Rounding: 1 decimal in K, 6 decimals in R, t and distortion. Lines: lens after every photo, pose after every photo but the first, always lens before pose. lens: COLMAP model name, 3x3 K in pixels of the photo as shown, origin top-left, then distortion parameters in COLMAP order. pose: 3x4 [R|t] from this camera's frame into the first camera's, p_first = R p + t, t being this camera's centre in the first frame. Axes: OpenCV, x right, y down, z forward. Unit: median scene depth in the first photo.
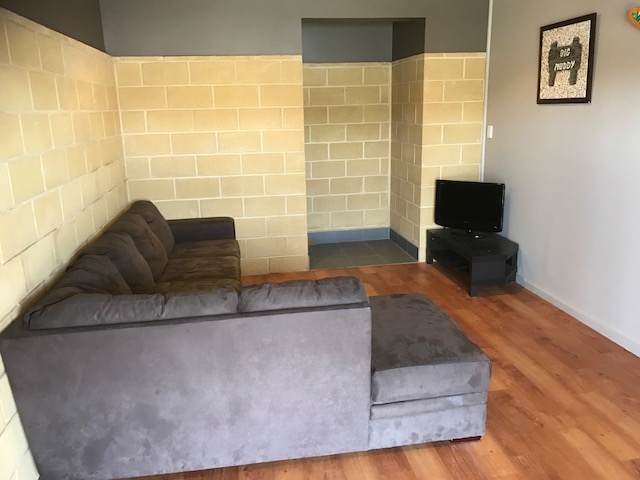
lens RADIAL K [[529.2, 0, 304.1], [0, 529.2, 239.8], [0, 0, 1]] dist [0.022059, -0.024307]
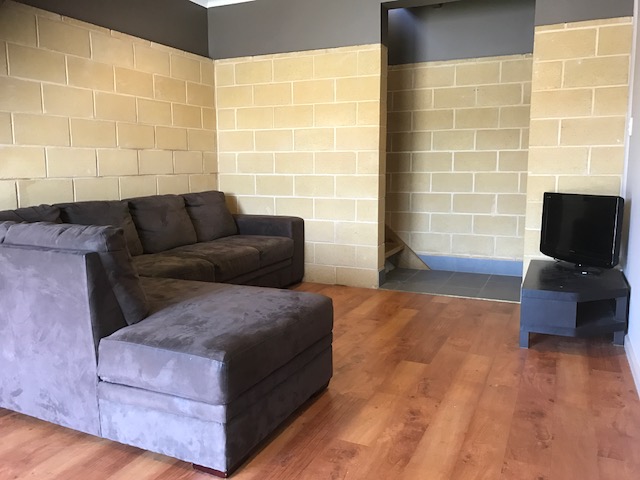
lens RADIAL K [[529.2, 0, 319.3], [0, 529.2, 238.1], [0, 0, 1]] dist [0.022059, -0.024307]
pose [[0.827001, 0.098911, -0.553431, 0.428072], [-0.155202, 0.986314, -0.055643, 0.042346], [0.540354, 0.131910, 0.831034, 0.232826]]
